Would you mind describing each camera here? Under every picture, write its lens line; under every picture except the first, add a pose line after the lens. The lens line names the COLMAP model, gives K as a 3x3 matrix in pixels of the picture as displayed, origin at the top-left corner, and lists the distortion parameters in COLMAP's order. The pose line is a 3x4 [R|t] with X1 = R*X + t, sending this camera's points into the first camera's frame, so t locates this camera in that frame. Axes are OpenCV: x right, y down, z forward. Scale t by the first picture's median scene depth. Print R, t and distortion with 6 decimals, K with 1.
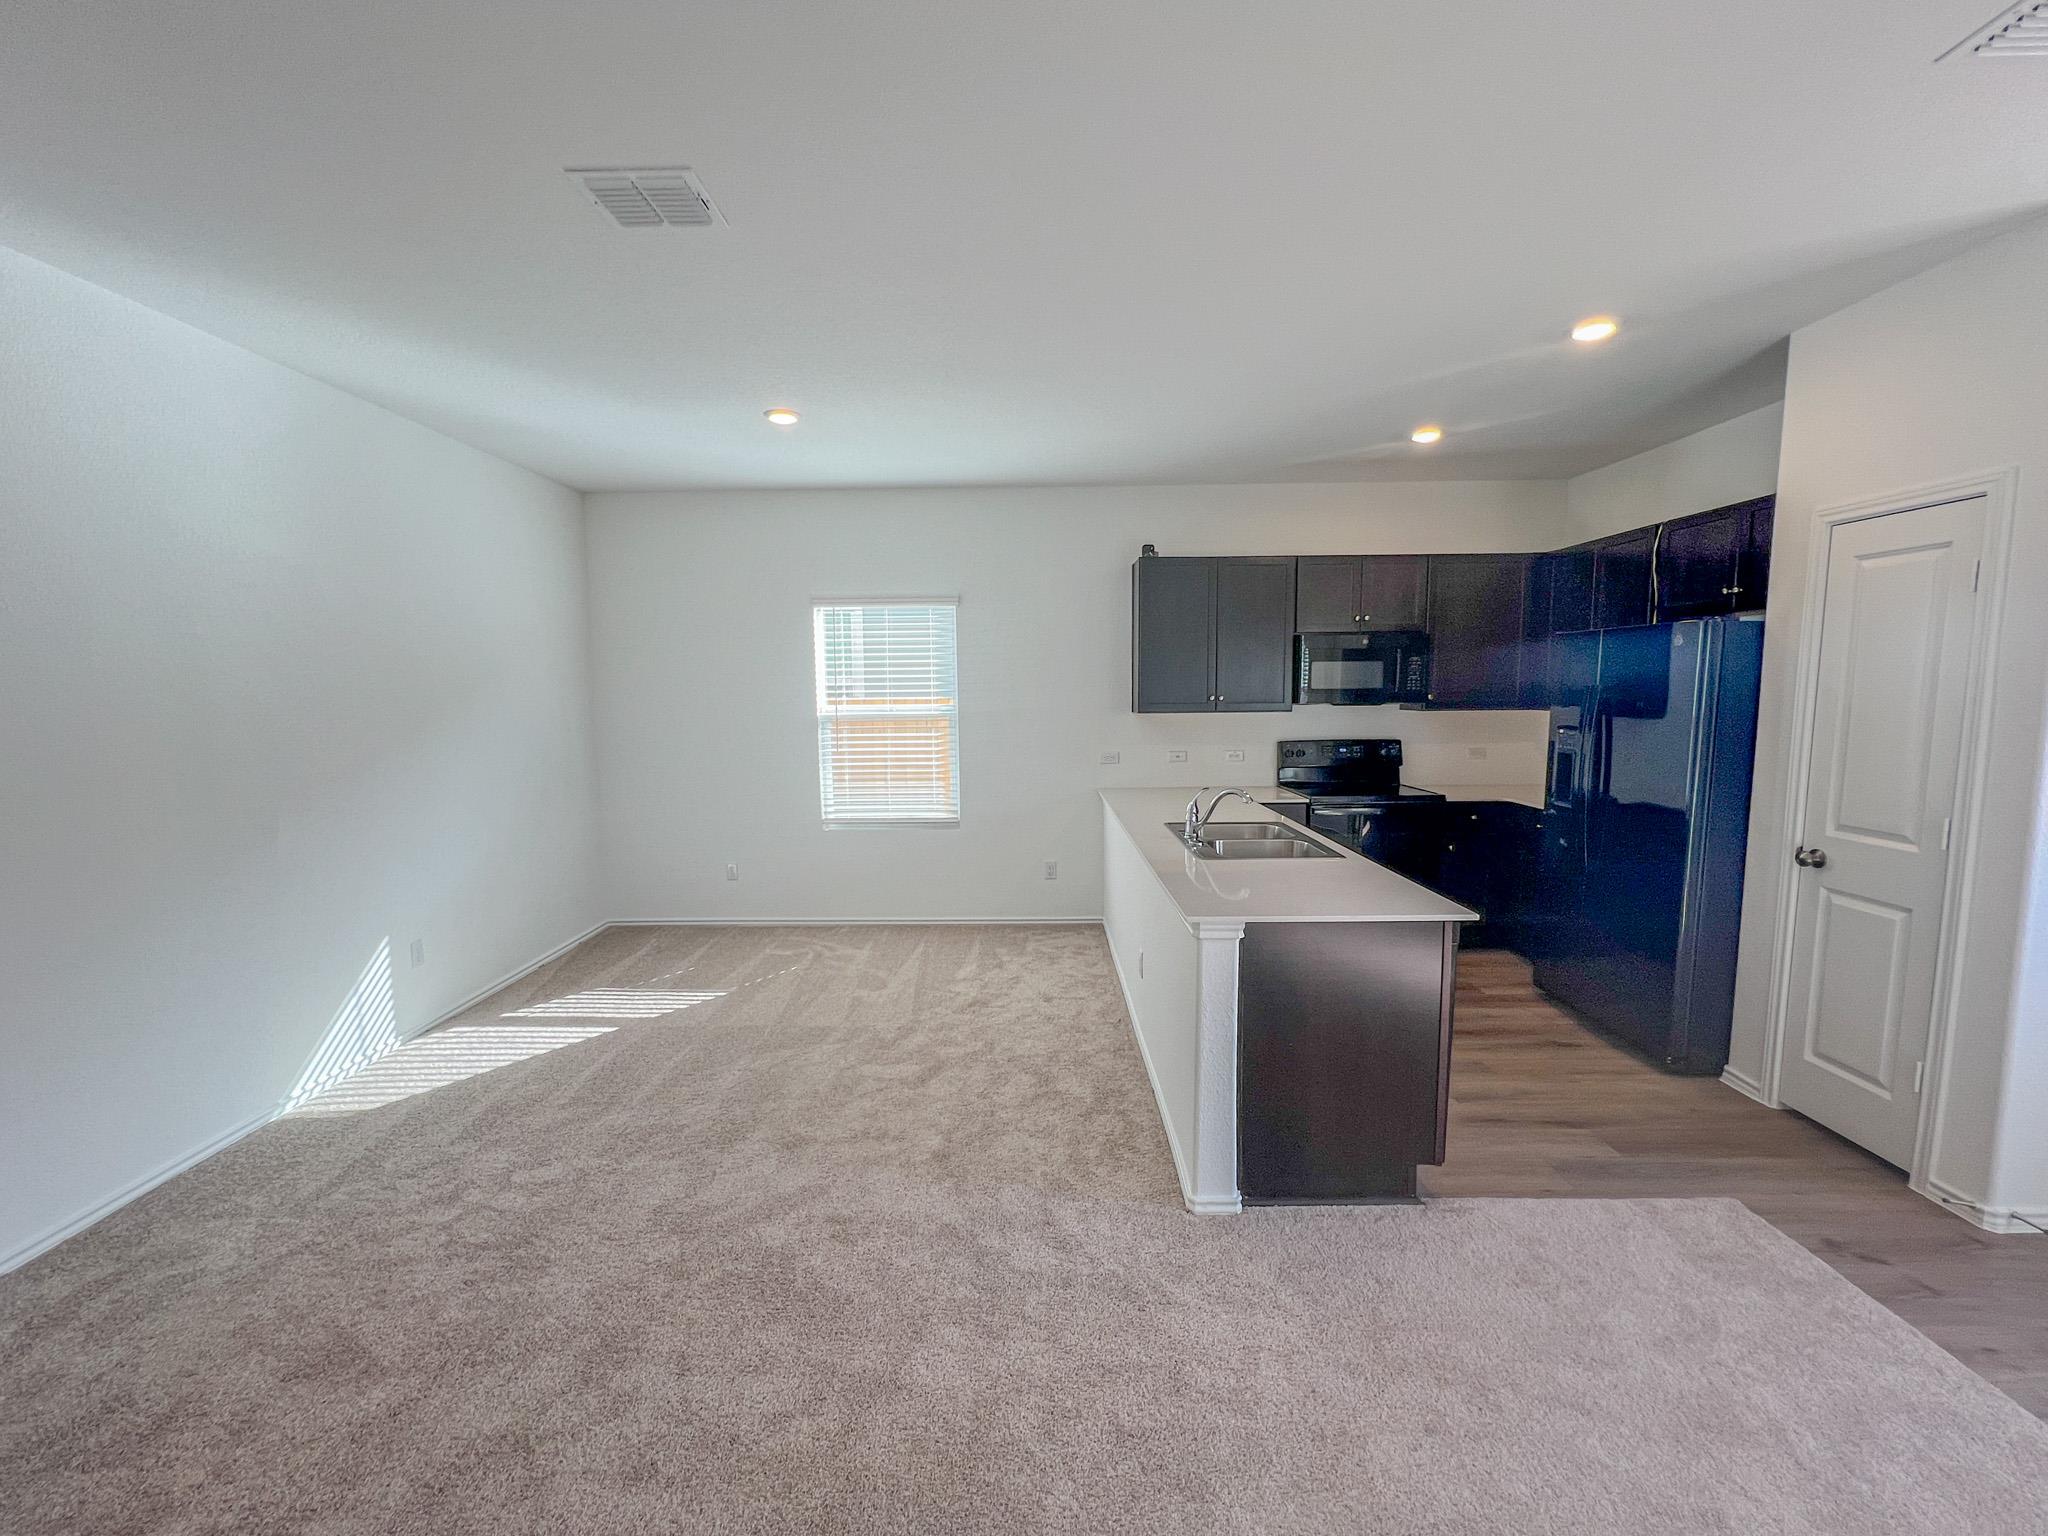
lens RADIAL K [[833.7, 0, 1026.3], [0, 833.7, 771.4], [0, 0, 1]] dist [-0.001869, 0.000704]
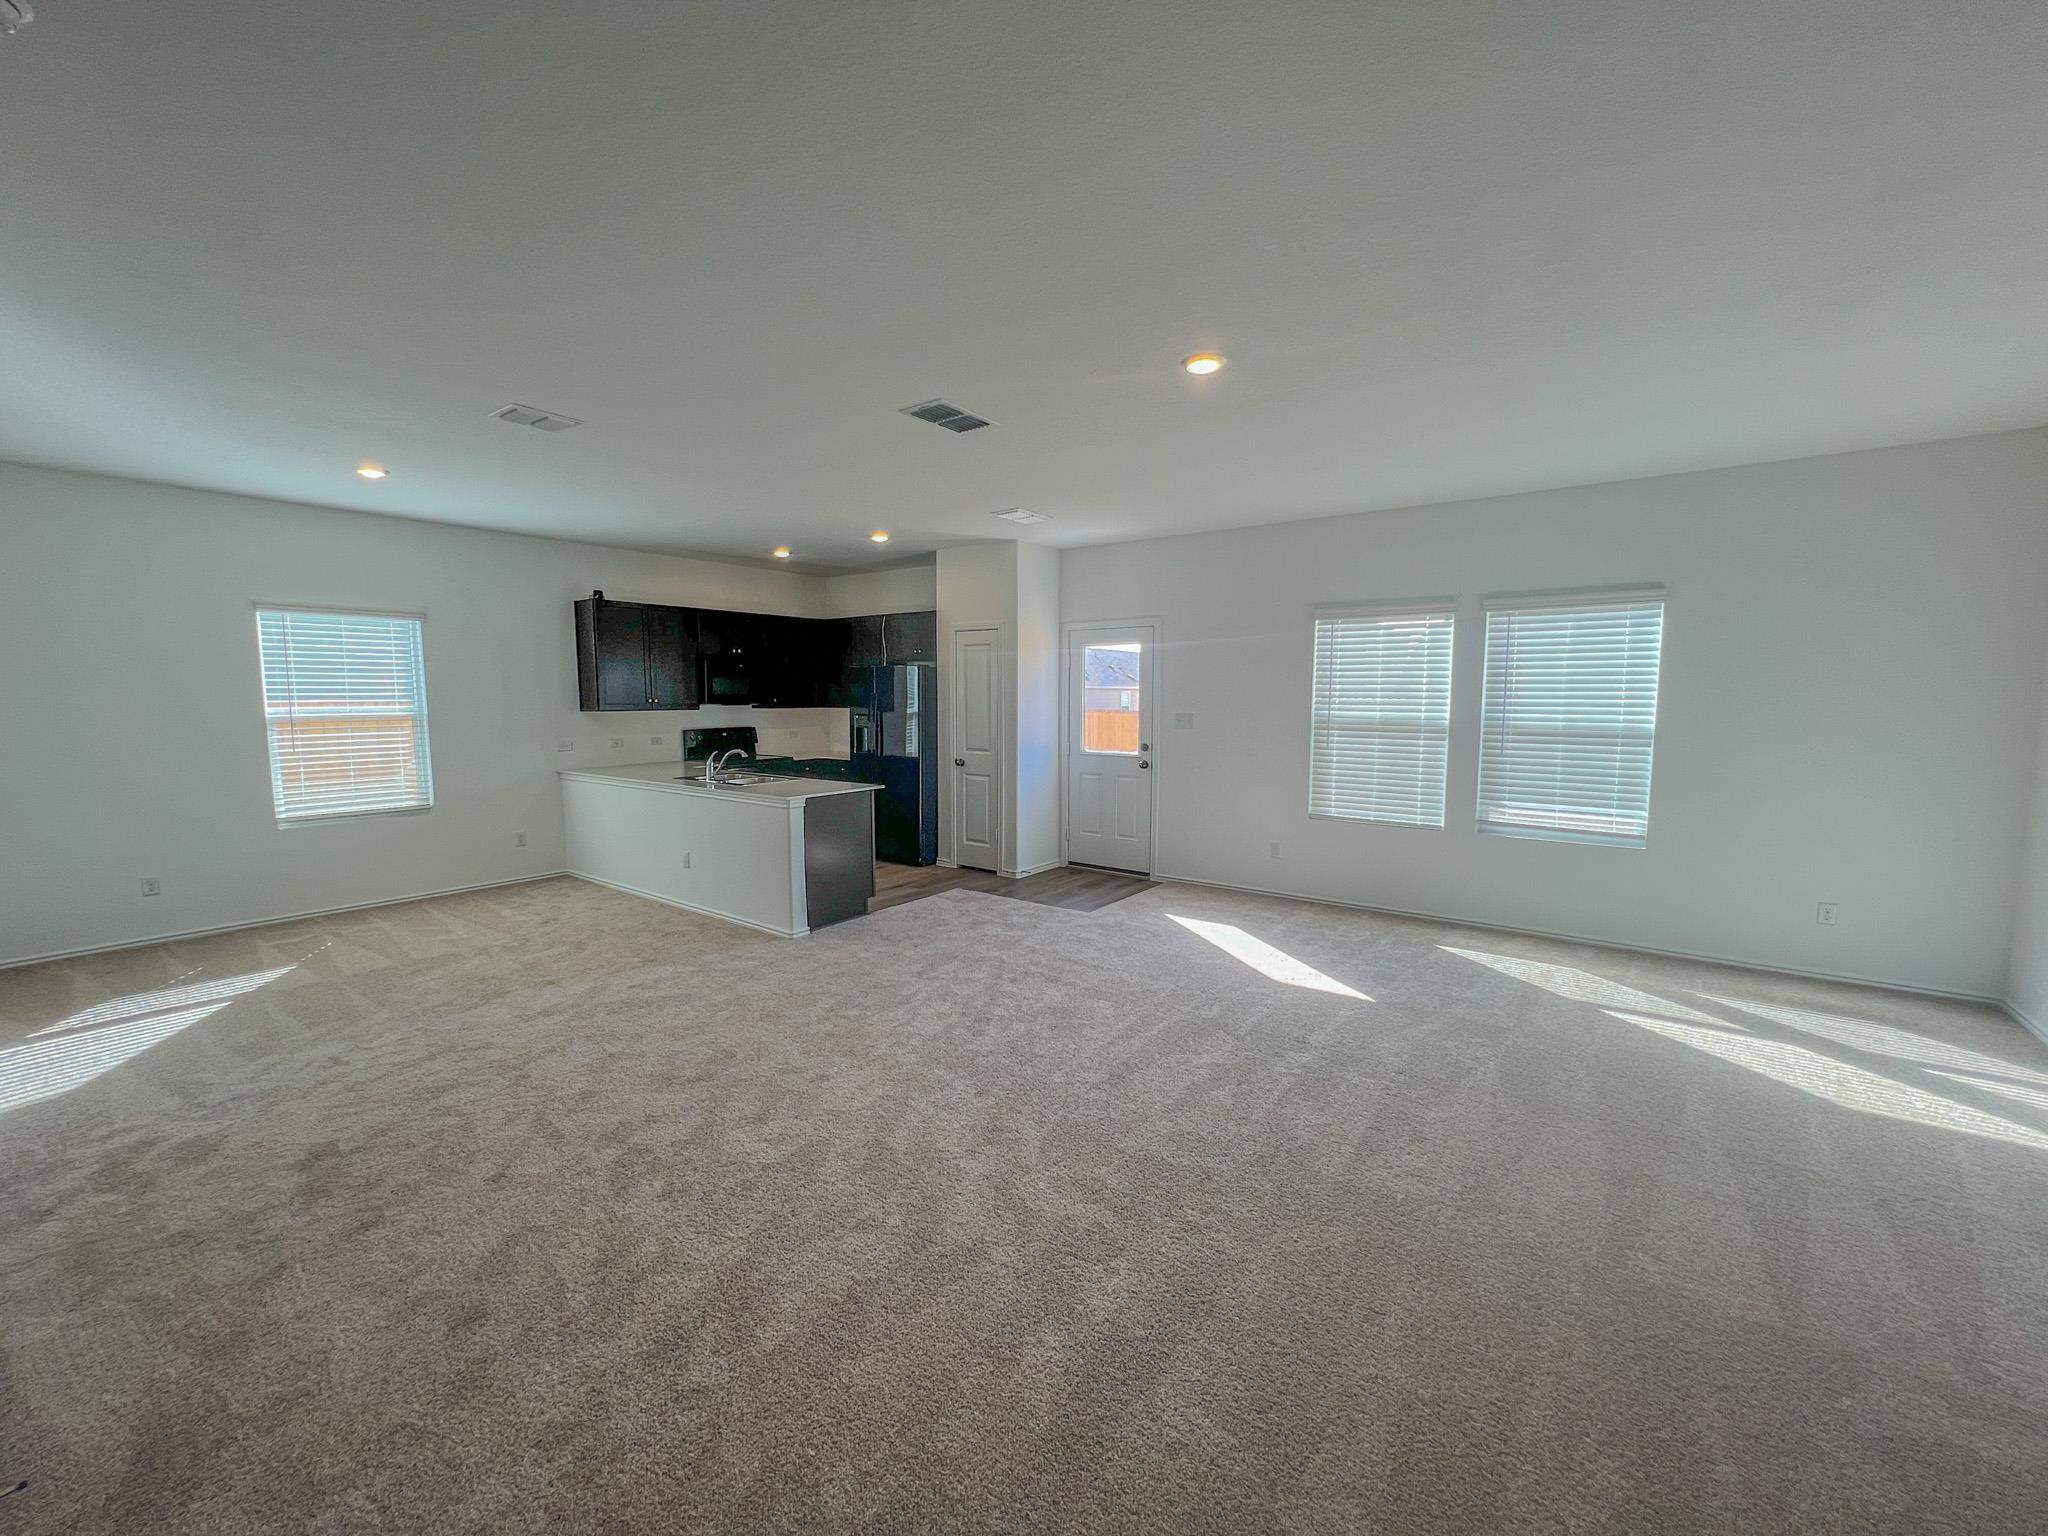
lens RADIAL K [[817.8, 0, 1018.9], [0, 817.8, 770.4], [0, 0, 1]] dist [-0.012201, 0.001478]
pose [[0.594433, -0.066624, 0.801380, -0.748465], [0.074441, 0.996842, 0.027657, 0.058359], [-0.800692, 0.043215, 0.597516, -0.495454]]
